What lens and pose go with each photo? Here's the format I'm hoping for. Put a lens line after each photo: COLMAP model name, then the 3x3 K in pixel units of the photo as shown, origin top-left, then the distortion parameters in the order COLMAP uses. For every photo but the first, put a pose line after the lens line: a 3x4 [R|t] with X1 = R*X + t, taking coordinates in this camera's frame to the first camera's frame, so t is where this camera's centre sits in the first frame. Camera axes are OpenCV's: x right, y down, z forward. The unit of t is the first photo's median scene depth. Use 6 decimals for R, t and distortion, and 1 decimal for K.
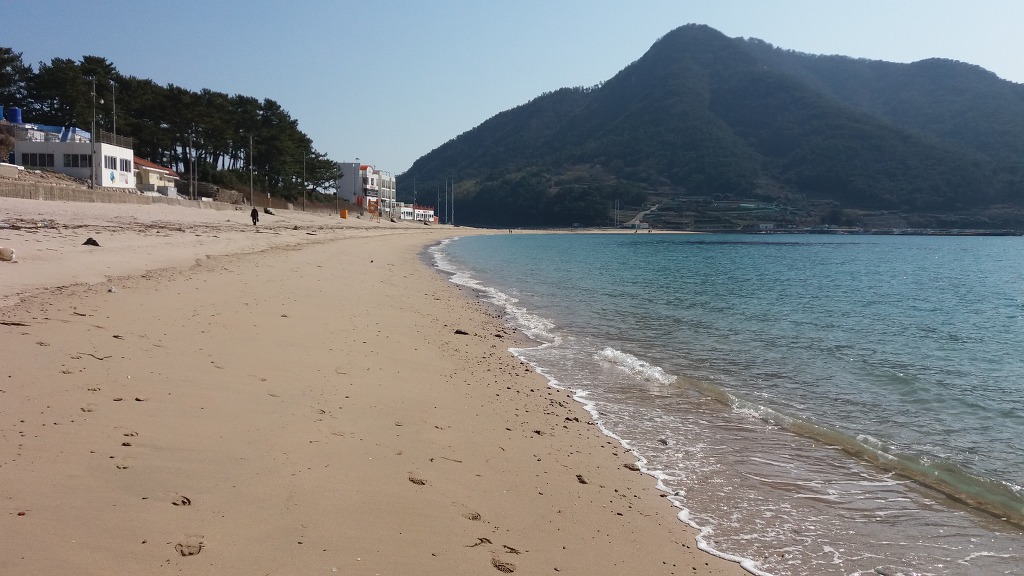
lens RADIAL K [[885.5, 0, 501.5], [0, 885.5, 286.2], [0, 0, 1]] dist [0.095327, -0.160342]
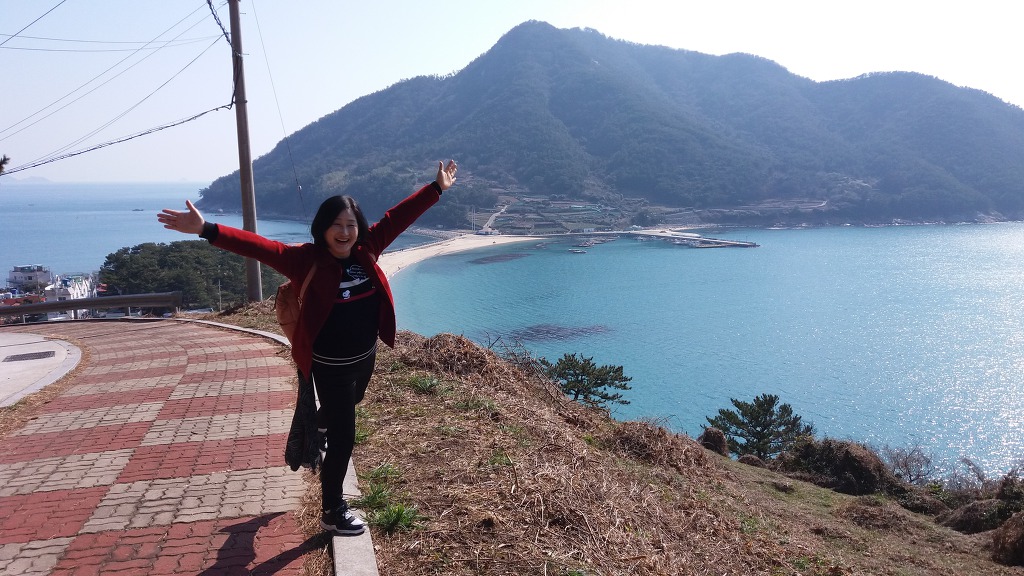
lens RADIAL K [[885.5, 0, 504.1], [0, 885.5, 287.9], [0, 0, 1]] dist [0.095327, -0.160342]
pose [[0.986365, -0.039109, 0.159857, -0.017186], [0.030224, 0.997880, 0.057640, -0.036744], [-0.161772, -0.052022, 0.985456, -0.139965]]
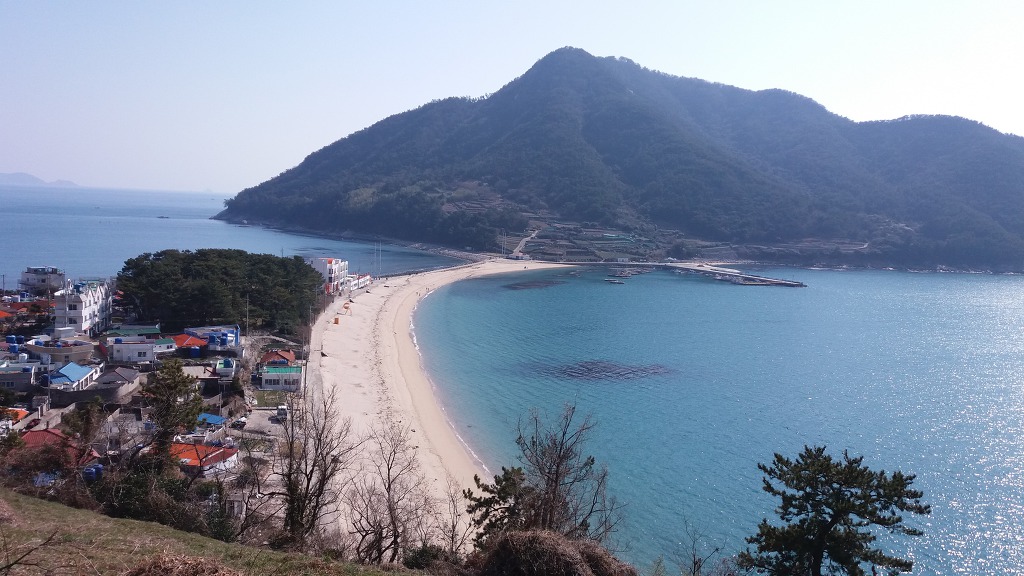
lens RADIAL K [[885.5, 0, 501.7], [0, 885.5, 283.2], [0, 0, 1]] dist [0.095327, -0.160342]
pose [[0.990095, 0.017848, 0.139261, -0.023455], [-0.021361, 0.999489, 0.023772, -0.036327], [-0.138765, -0.026512, 0.989970, -0.113323]]
